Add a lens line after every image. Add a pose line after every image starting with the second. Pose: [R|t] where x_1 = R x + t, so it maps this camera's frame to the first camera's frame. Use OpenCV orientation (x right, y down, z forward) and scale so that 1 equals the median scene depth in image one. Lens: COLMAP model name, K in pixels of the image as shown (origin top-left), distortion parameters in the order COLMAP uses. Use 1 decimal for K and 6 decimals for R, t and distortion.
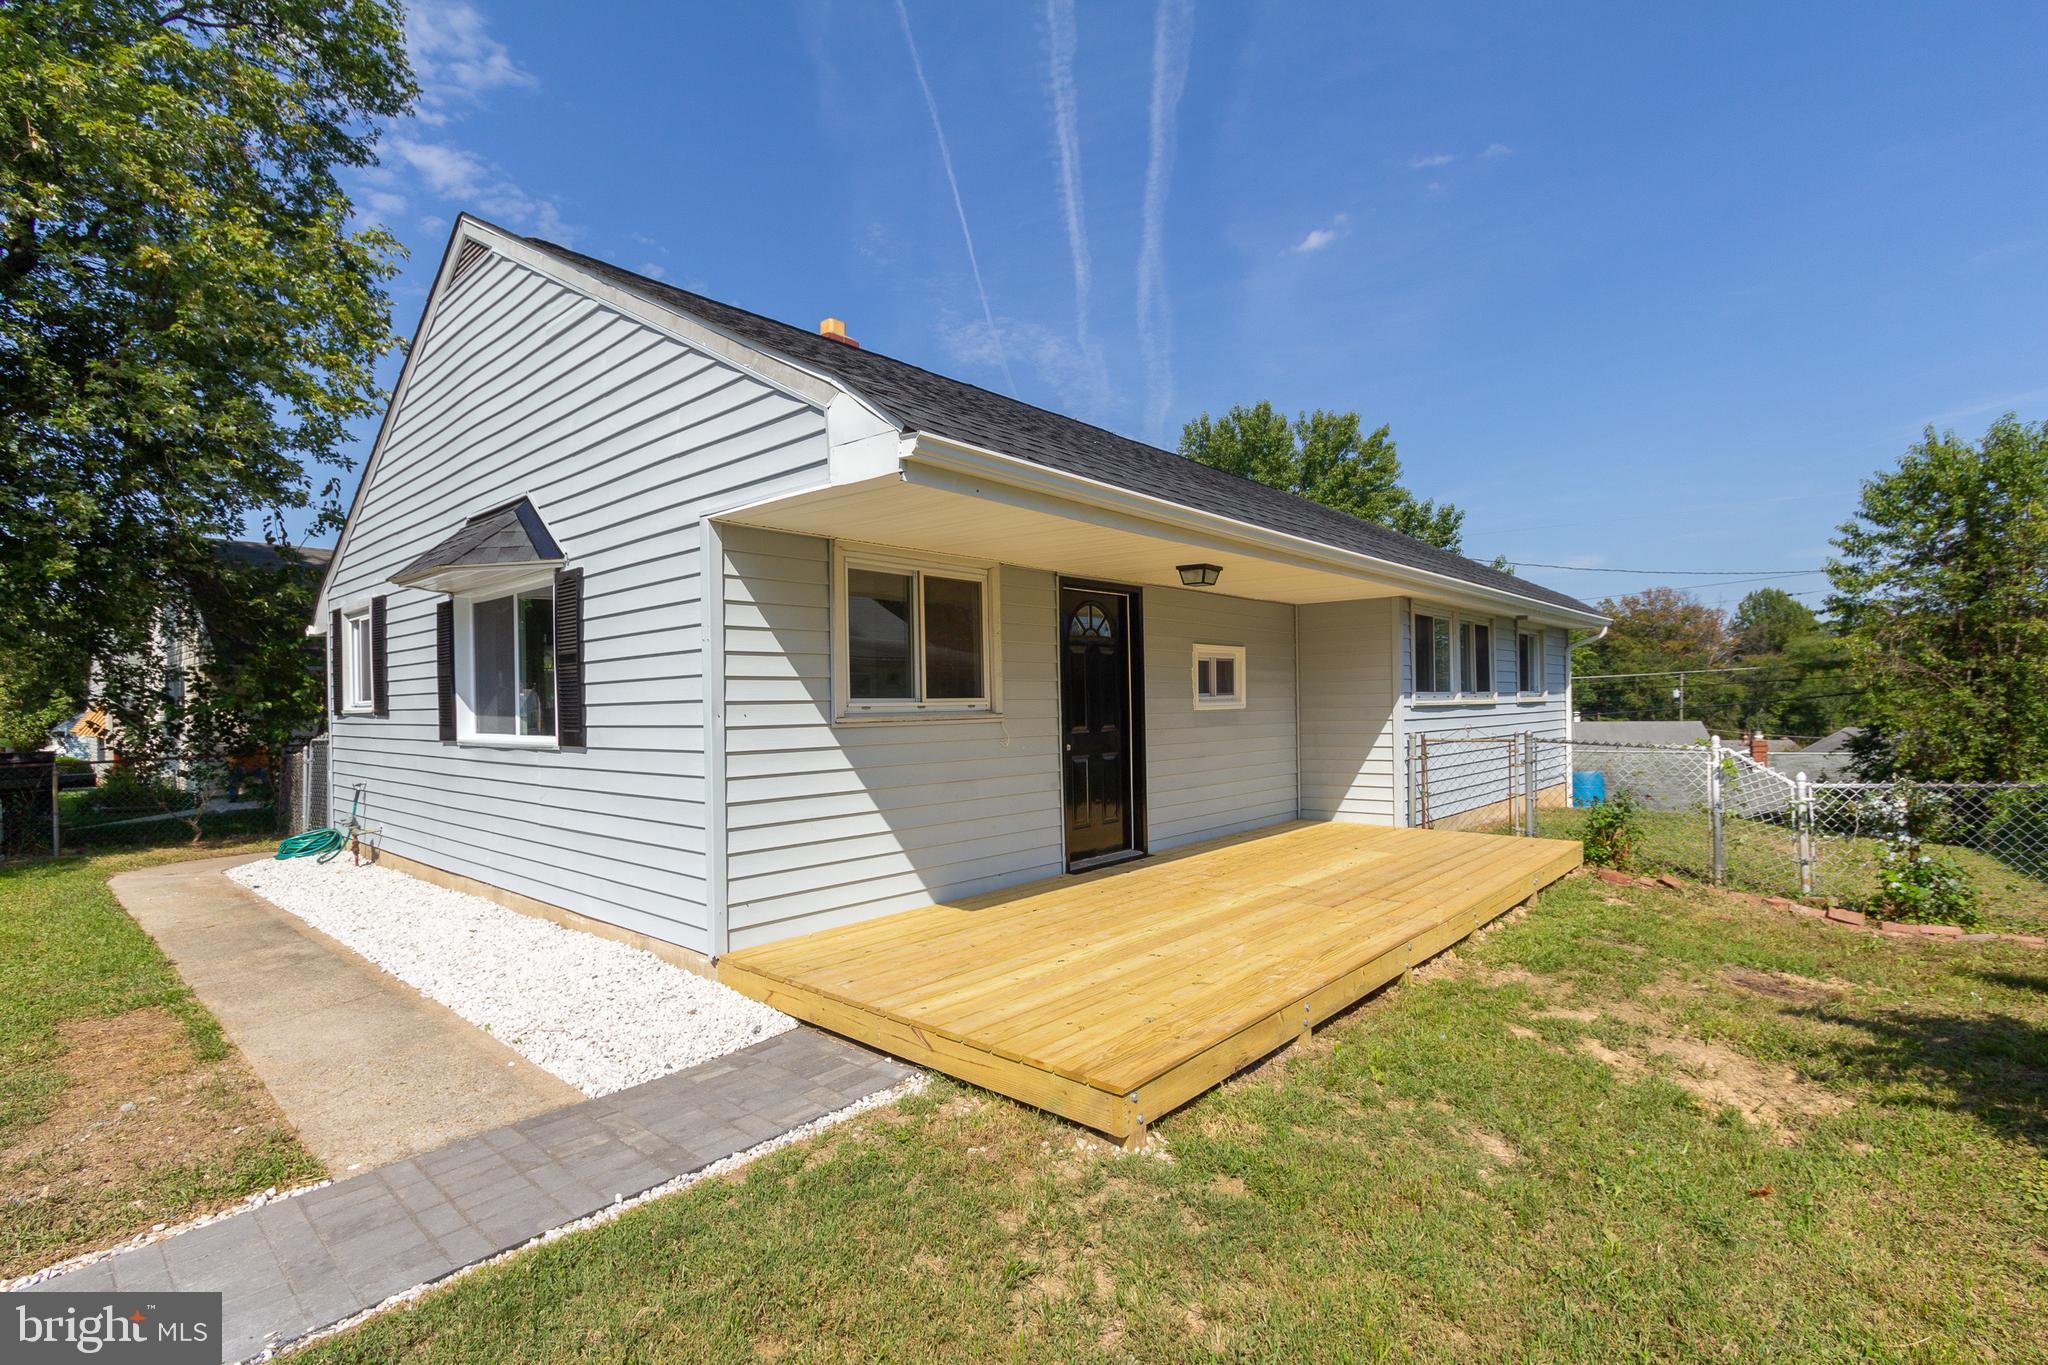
lens RADIAL K [[932.2, 0, 1020.7], [0, 932.2, 695.5], [0, 0, 1]] dist [0.014455, -0.000578]
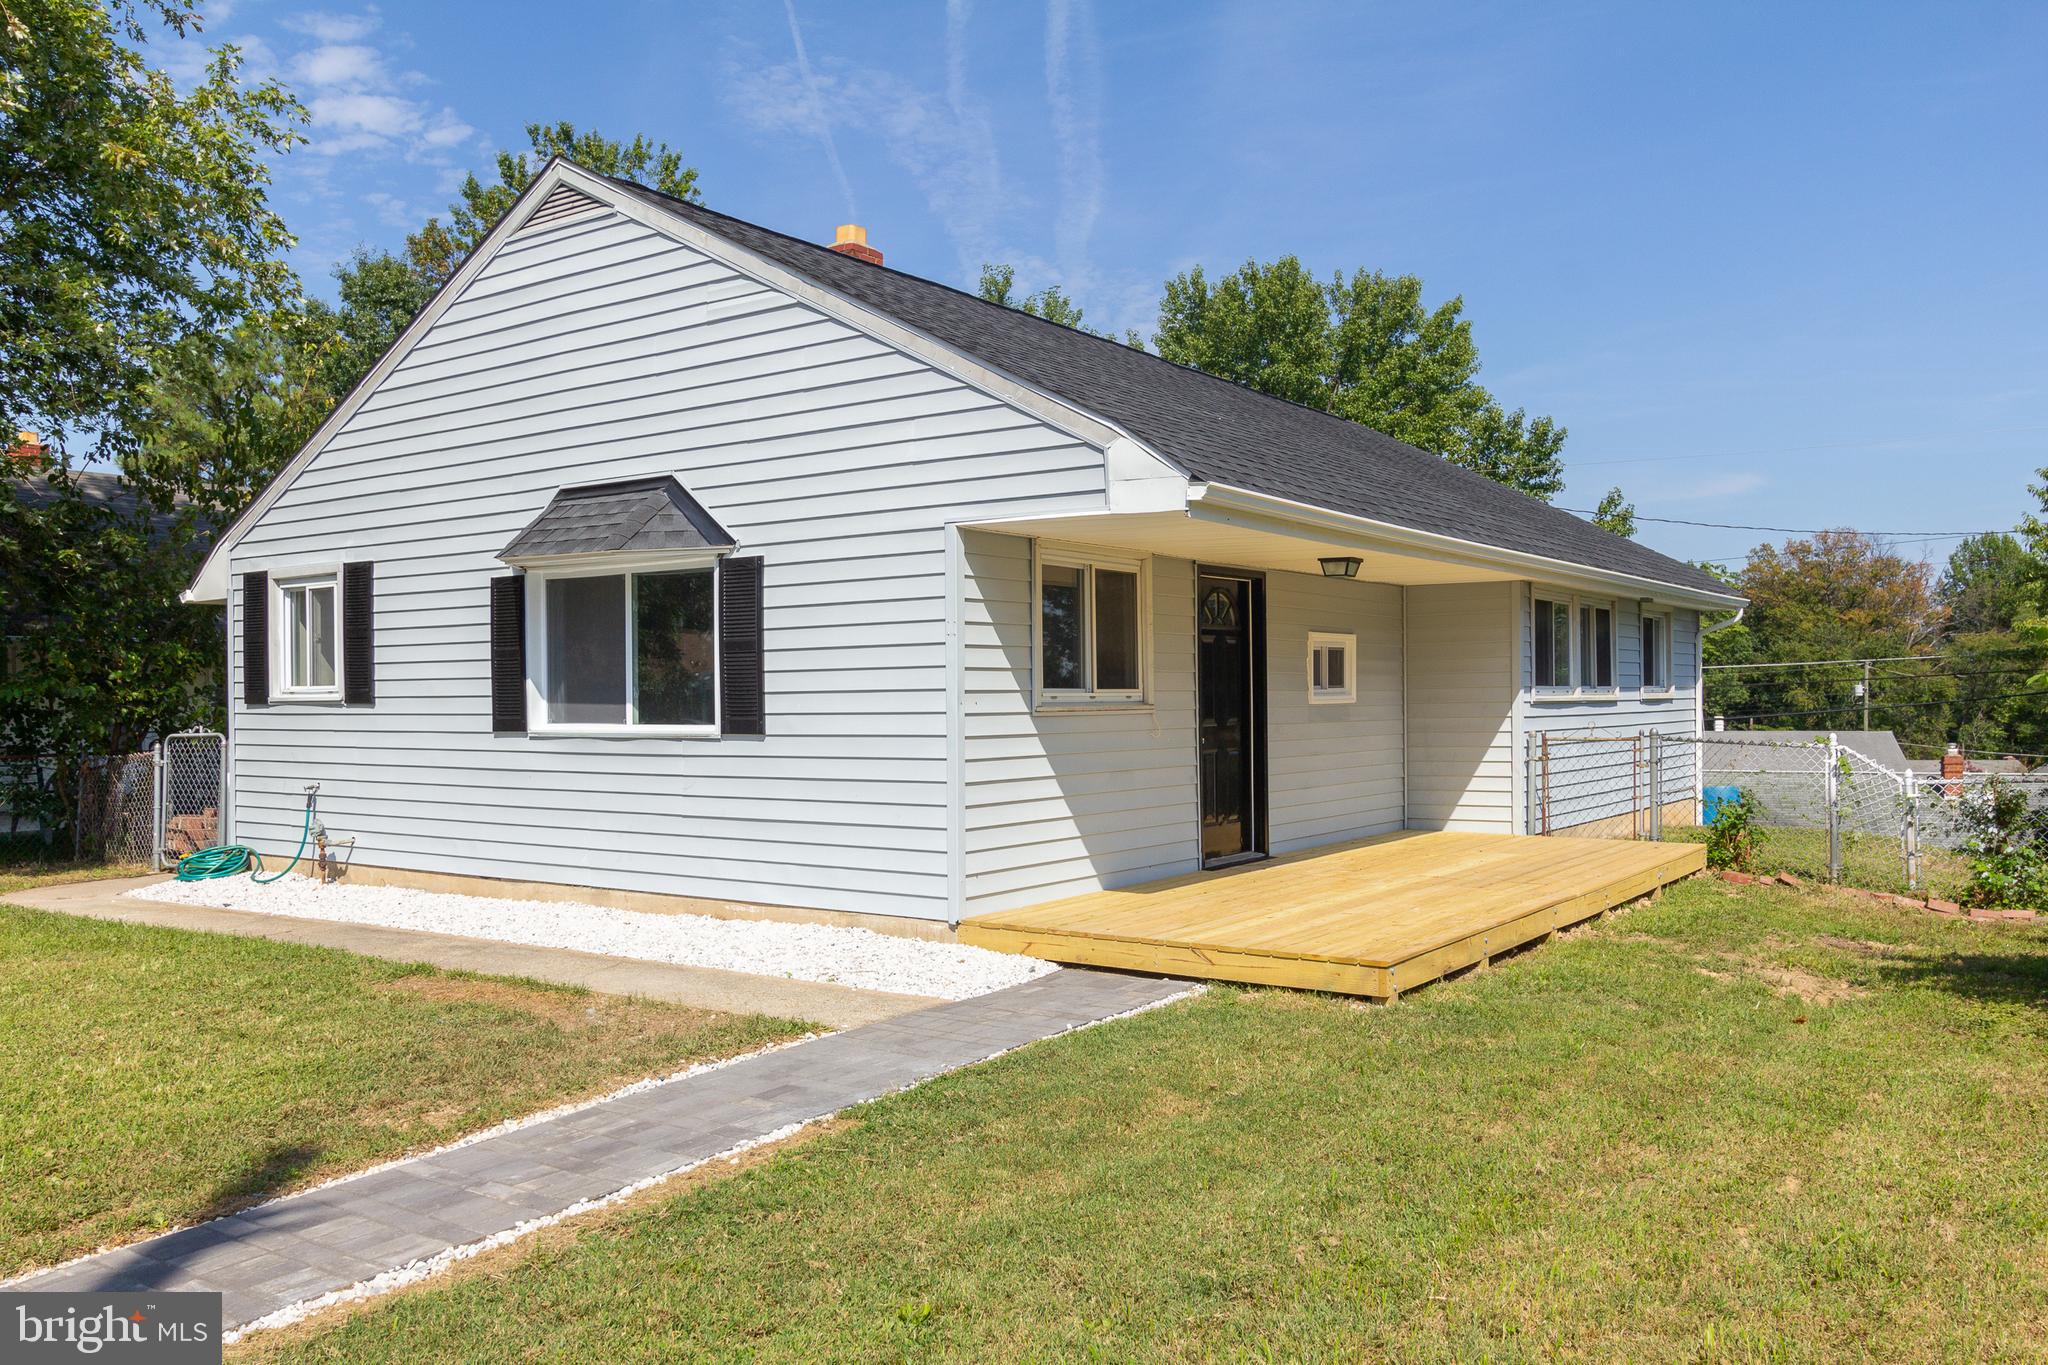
lens RADIAL K [[1557.6, 0, 1024.0], [0, 1557.6, 682.5], [0, 0, 1]] dist [0.022916, 0.001263]
pose [[0.993215, 0.008751, 0.115961, -0.246288], [-0.008578, 0.999961, -0.001993, 0.000077], [-0.115974, 0.000985, 0.993252, -0.446348]]
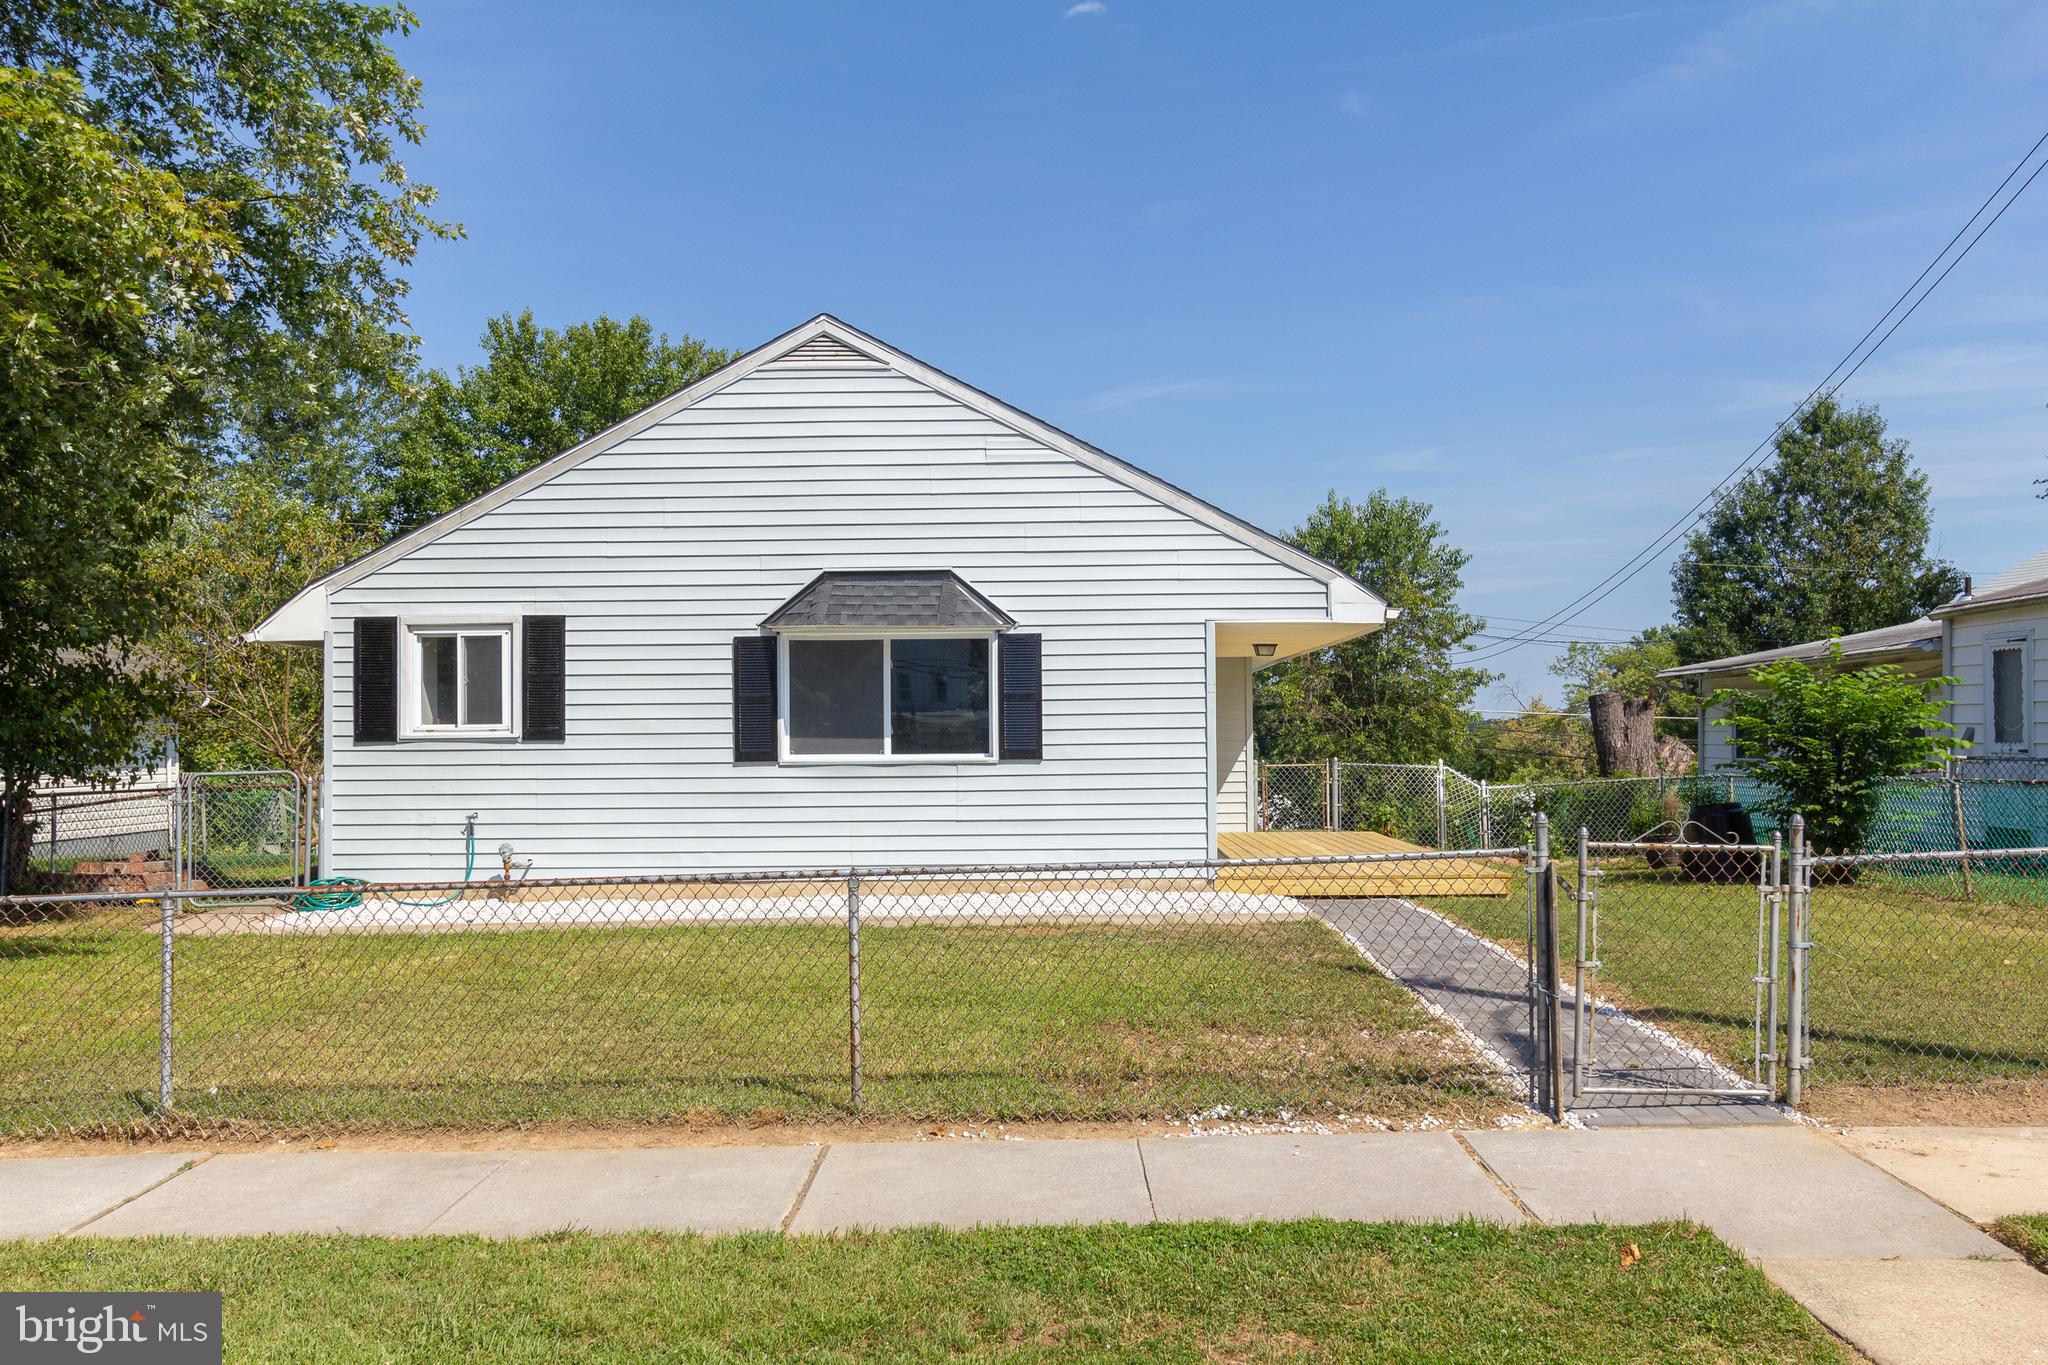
lens RADIAL K [[1686.5, 0, 1024.0], [0, 1686.5, 682.5], [0, 0, 1]] dist [0.004116, 0.000442]
pose [[0.756972, 0.030996, 0.652712, -1.390701], [-0.008500, 0.999257, -0.037595, 0.022406], [-0.653392, 0.022910, 0.756673, -0.595283]]
